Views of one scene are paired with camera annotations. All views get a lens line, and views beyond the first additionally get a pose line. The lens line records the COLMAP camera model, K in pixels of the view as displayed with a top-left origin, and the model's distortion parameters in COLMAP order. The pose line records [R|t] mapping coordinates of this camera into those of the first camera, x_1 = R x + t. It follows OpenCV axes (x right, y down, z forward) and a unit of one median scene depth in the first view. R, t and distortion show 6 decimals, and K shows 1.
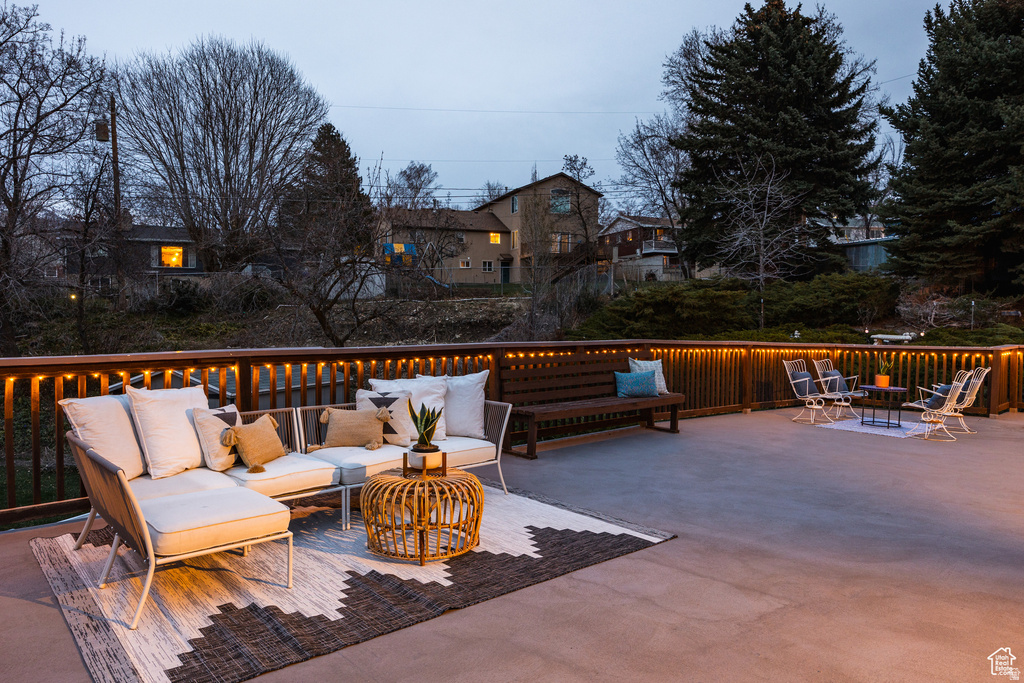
lens RADIAL K [[690.2, 0, 512.0], [0, 690.2, 341.5], [0, 0, 1]] dist [0.000968, 0.000566]
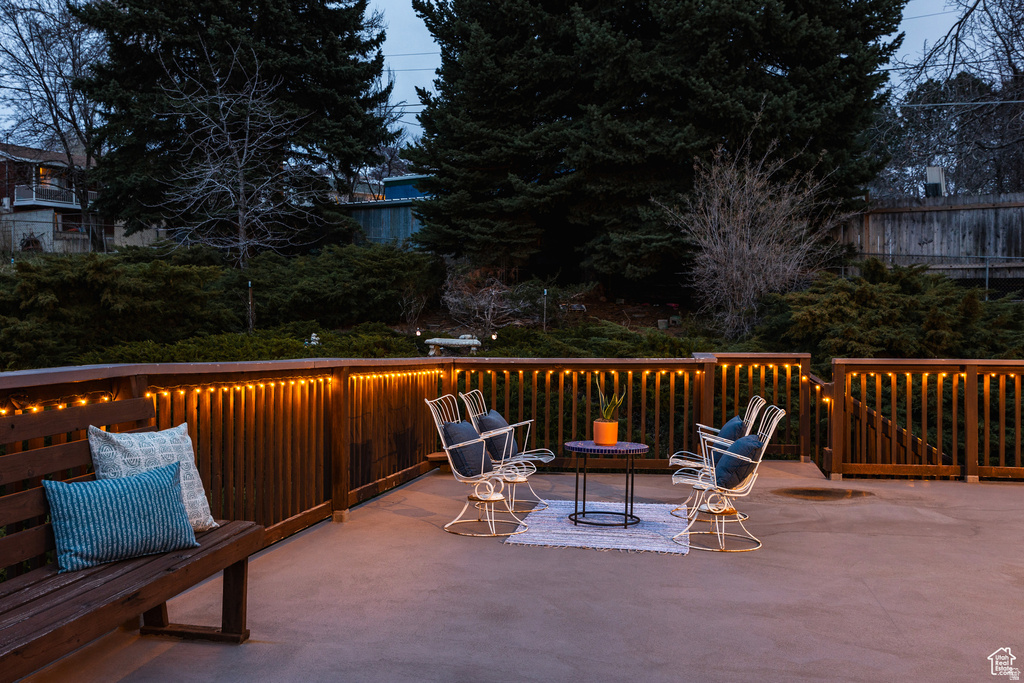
lens RADIAL K [[984.0, 0, 512.0], [0, 984.0, 341.5], [0, 0, 1]] dist [-0.000194, -0.006106]
pose [[0.789569, -0.014416, 0.613493, 0.018175], [0.019193, 0.999815, -0.001208, -0.003811], [-0.613362, 0.012728, 0.789699, 0.195802]]
